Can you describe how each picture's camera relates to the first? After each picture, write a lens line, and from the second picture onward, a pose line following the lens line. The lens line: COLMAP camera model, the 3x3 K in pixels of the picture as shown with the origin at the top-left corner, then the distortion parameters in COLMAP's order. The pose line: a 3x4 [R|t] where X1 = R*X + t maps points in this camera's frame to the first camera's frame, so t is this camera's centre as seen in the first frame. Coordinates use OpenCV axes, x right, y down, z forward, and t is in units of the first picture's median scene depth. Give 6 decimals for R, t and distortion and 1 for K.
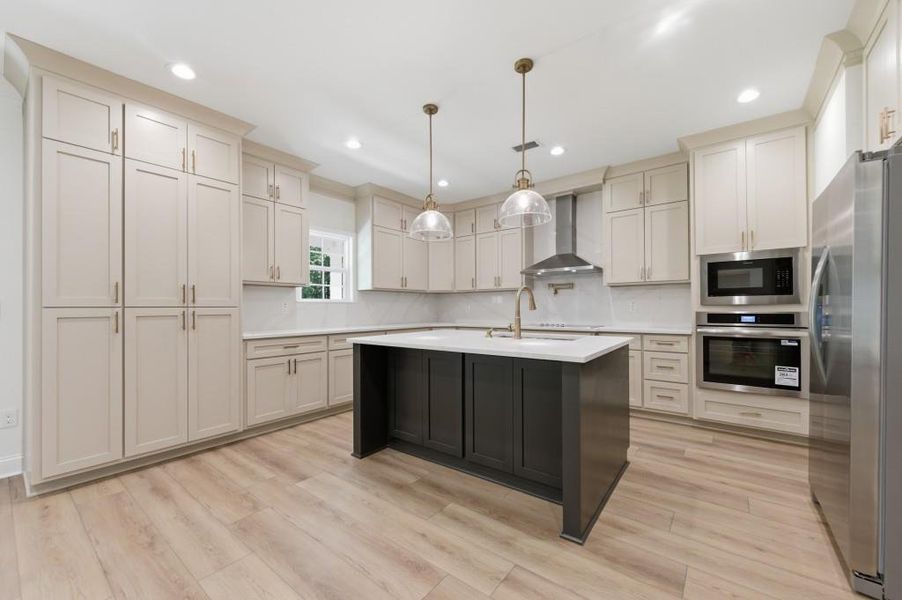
lens RADIAL K [[359.6, 0, 448.7], [0, 359.6, 305.4], [0, 0, 1]] dist [0.000384, -0.000159]
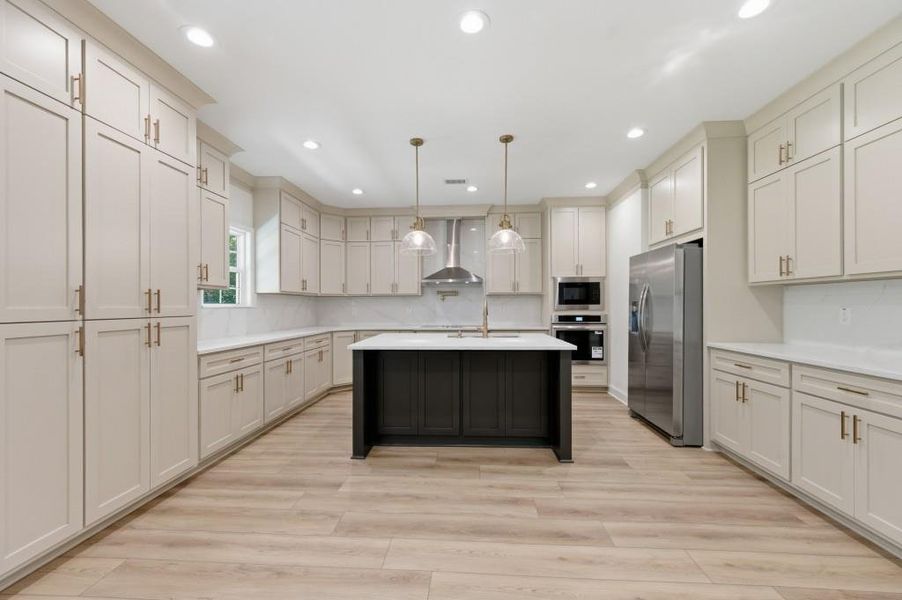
lens RADIAL K [[366.4, 0, 451.1], [0, 366.4, 304.9], [0, 0, 1]] dist [-0.001185, -0.000173]
pose [[0.823124, 0.003074, 0.567853, -0.603885], [-0.003724, 0.999993, -0.000015, -0.024283], [-0.567849, -0.002102, 0.823130, -0.025816]]
